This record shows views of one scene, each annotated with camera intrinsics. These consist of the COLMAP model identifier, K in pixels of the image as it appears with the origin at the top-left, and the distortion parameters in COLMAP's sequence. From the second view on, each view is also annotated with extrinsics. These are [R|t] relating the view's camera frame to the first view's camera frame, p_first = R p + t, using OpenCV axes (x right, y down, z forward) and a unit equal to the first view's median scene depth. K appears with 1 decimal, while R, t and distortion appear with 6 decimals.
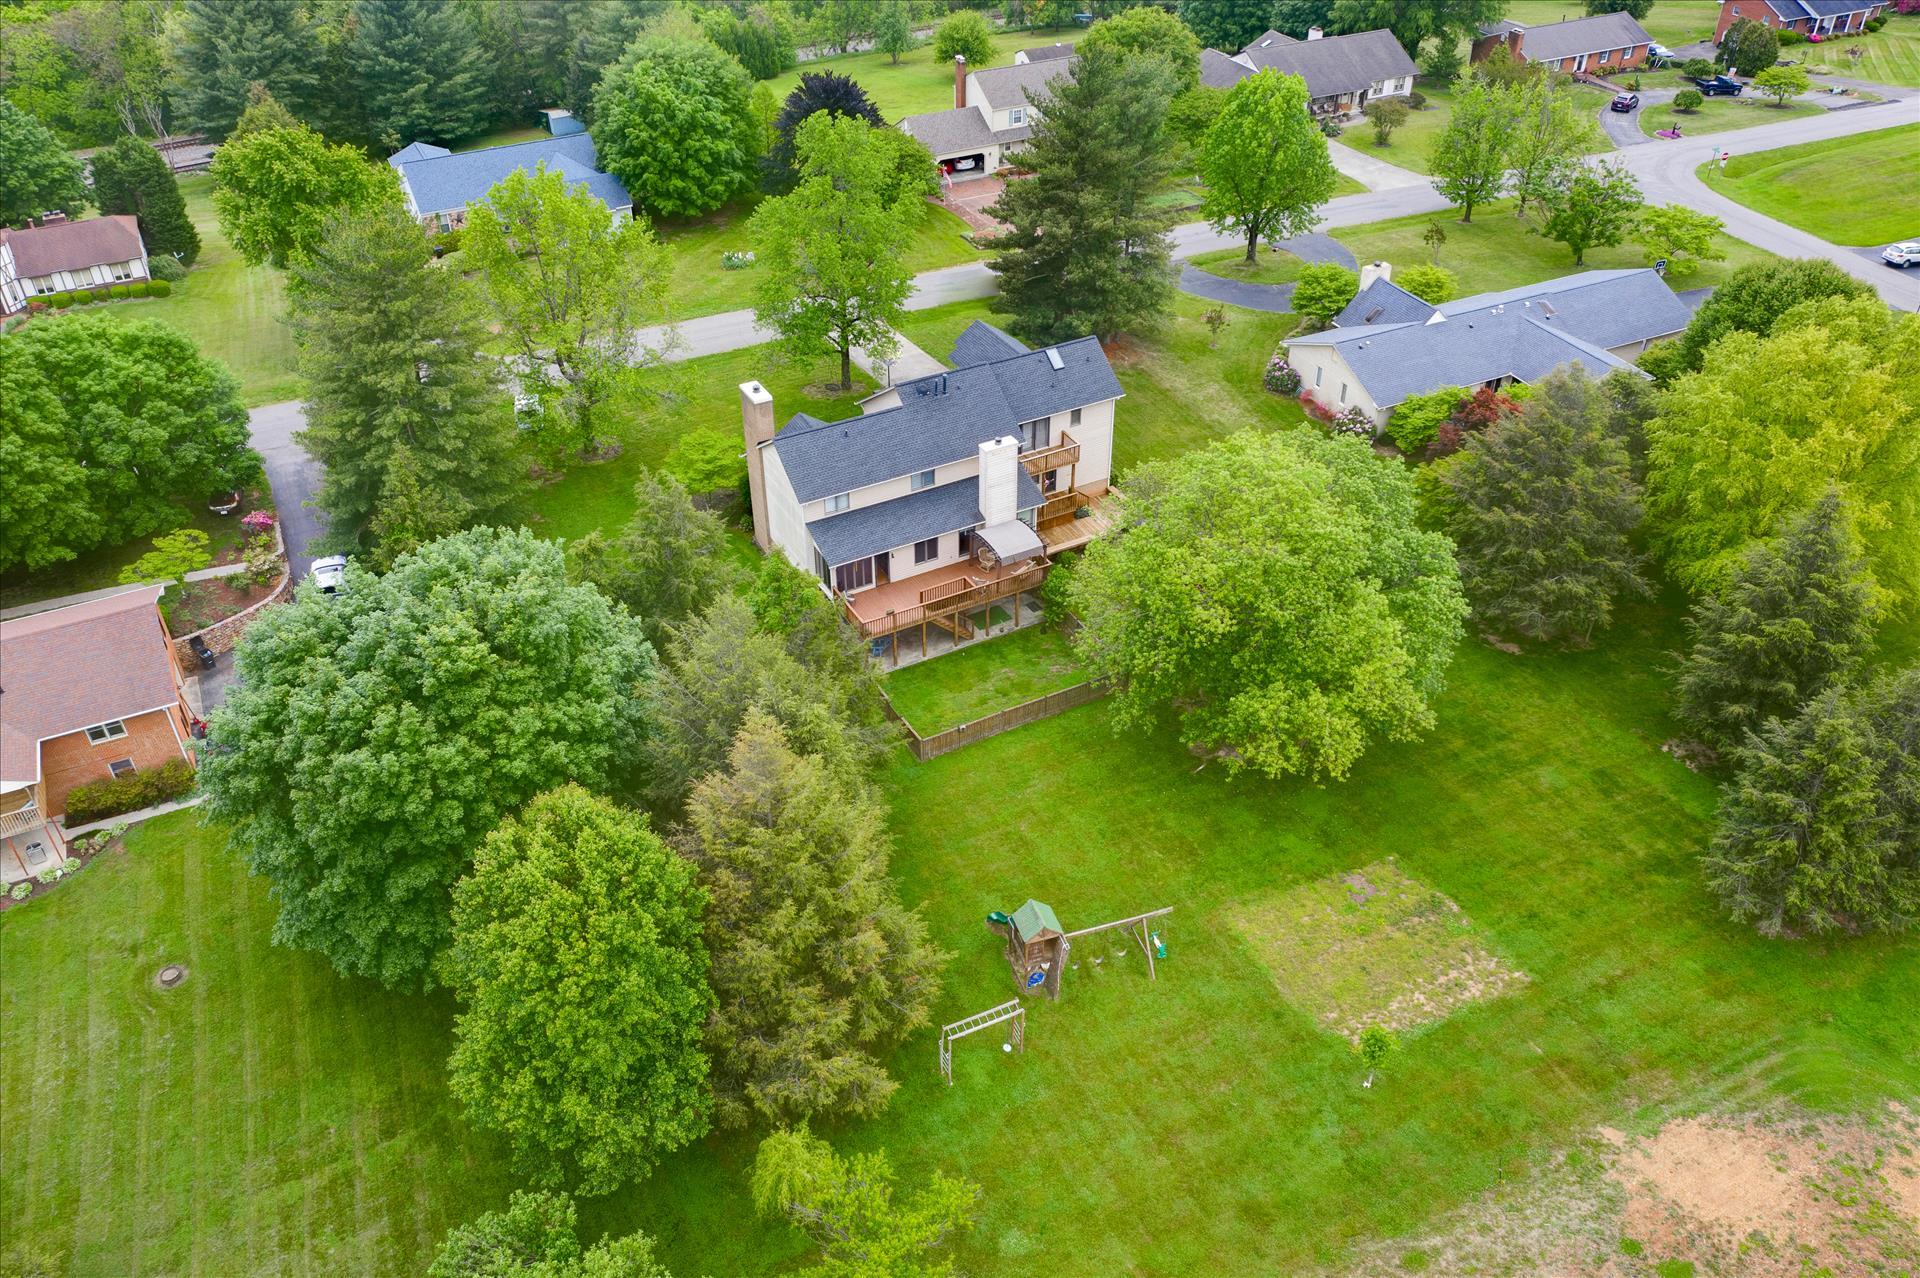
lens RADIAL K [[1511.9, 0, 955.6], [0, 1511.9, 633.4], [0, 0, 1]] dist [-0.018211, 0.002430]
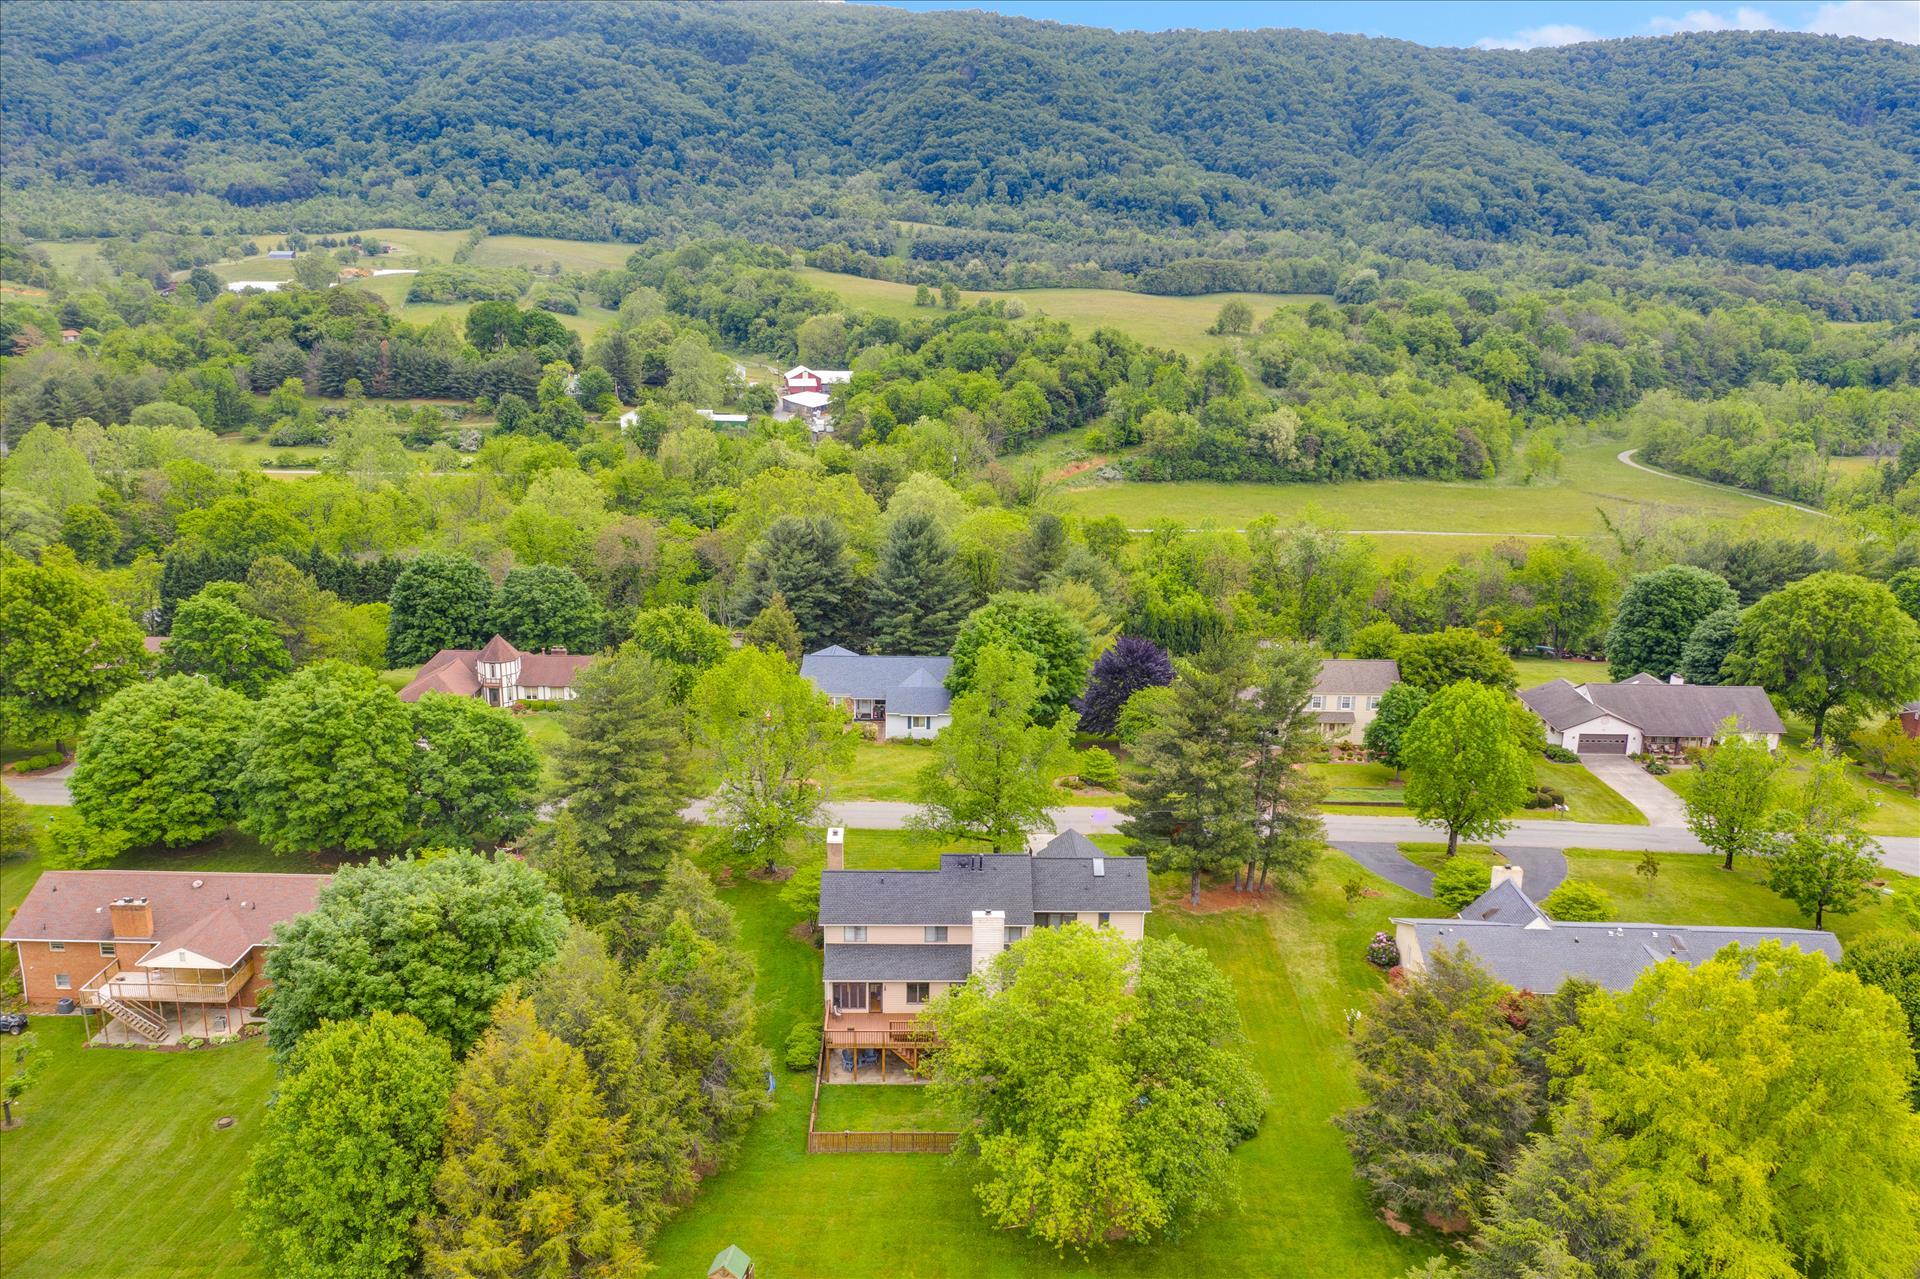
lens RADIAL K [[1511.9, 0, 955.6], [0, 1511.9, 633.9], [0, 0, 1]] dist [-0.018211, 0.002430]
pose [[0.890608, 0.136048, -0.433945, 0.442207], [-0.286769, 0.908588, -0.303696, 0.035812], [0.352960, 0.394916, 0.848210, -0.075573]]
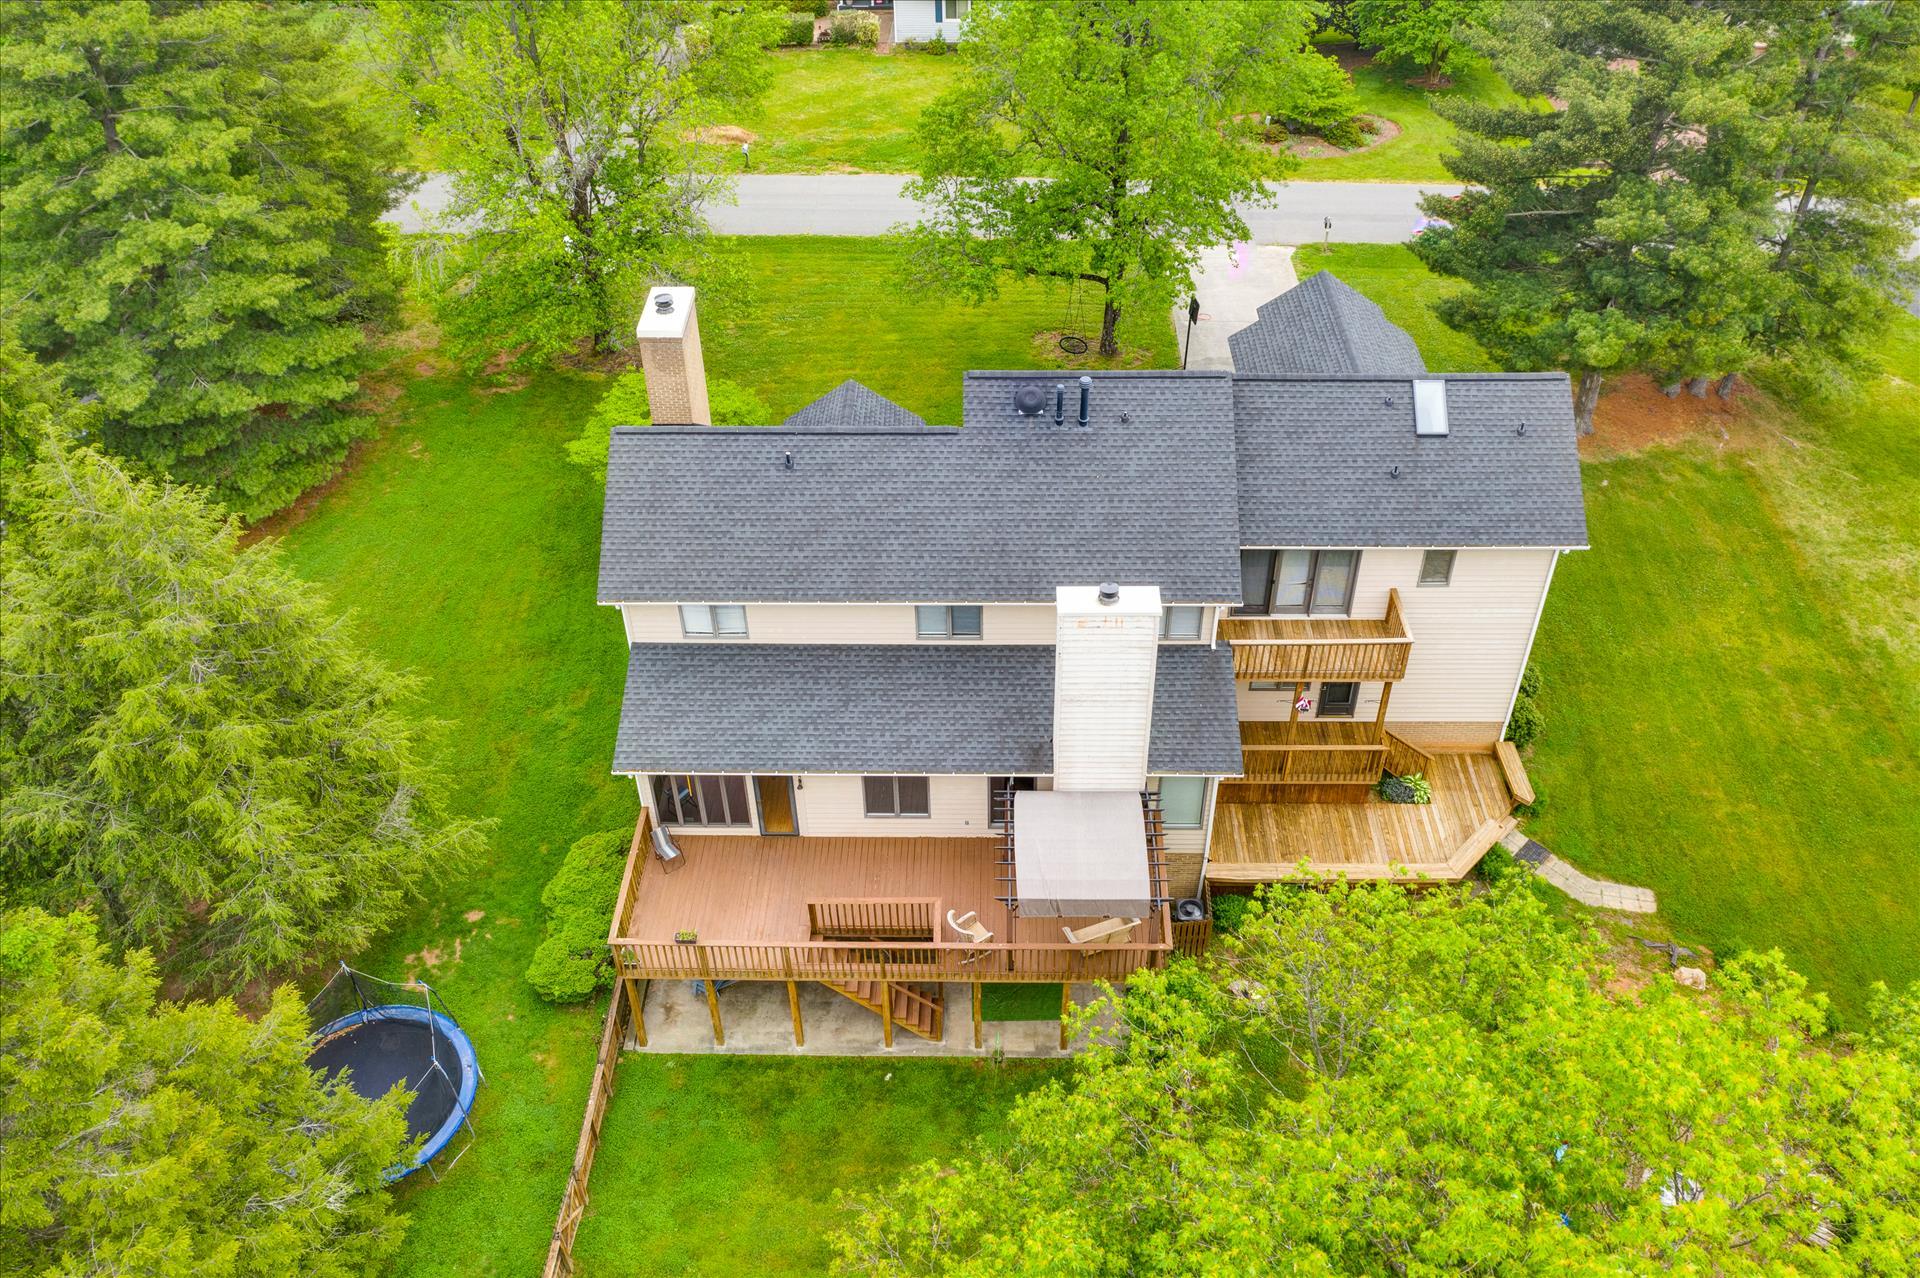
lens RADIAL K [[1511.9, 0, 955.6], [0, 1511.9, 633.4], [0, 0, 1]] dist [-0.018211, 0.002430]
pose [[0.870242, 0.309266, -0.383450, 0.126349], [-0.285916, 0.950951, 0.118087, -0.137932], [0.401162, 0.006870, 0.915981, 0.599400]]
